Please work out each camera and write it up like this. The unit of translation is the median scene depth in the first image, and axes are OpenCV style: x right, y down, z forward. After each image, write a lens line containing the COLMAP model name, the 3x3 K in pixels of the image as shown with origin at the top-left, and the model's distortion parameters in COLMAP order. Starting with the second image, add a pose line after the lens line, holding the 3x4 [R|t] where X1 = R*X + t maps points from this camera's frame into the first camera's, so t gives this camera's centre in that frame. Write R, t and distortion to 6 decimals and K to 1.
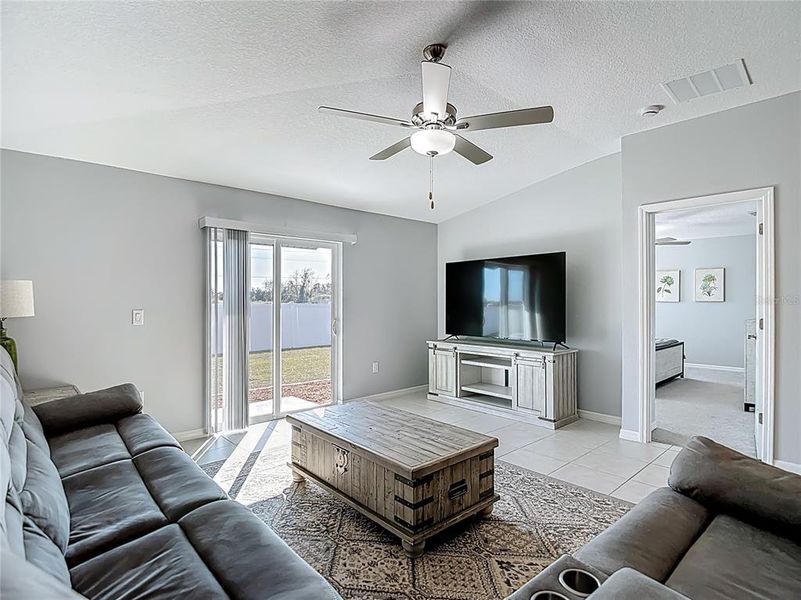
lens RADIAL K [[428.5, 0, 402.3], [0, 428.5, 295.2], [0, 0, 1]] dist [-0.000688, -0.017938]
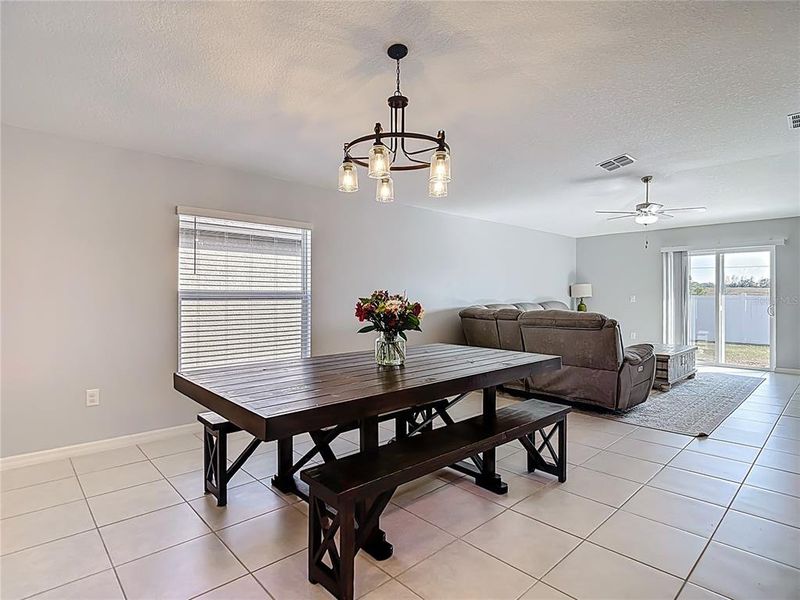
lens RADIAL K [[428.0, 0, 402.4], [0, 428.0, 294.3], [0, 0, 1]] dist [-0.000688, -0.017938]
pose [[0.005838, -0.000378, -0.999983, 2.071567], [0.008916, 0.999960, -0.000326, 0.025934], [0.999943, -0.008914, 0.005841, -0.275947]]
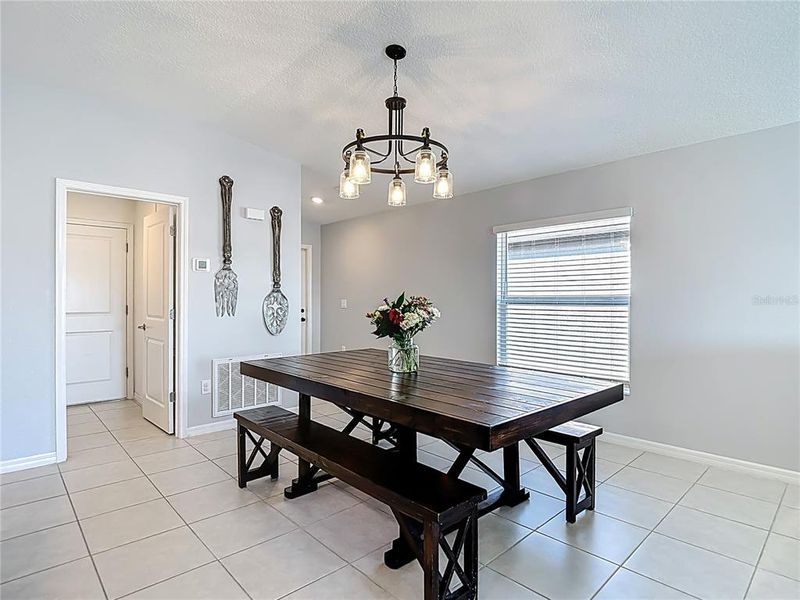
lens RADIAL K [[428.0, 0, 400.1], [0, 428.0, 299.3], [0, 0, 1]] dist [-0.000688, -0.017938]
pose [[-0.999848, -0.000637, -0.017416, 1.132500], [-0.000554, 0.999989, -0.004740, 0.027860], [0.017419, -0.004729, -0.999837, 0.652412]]
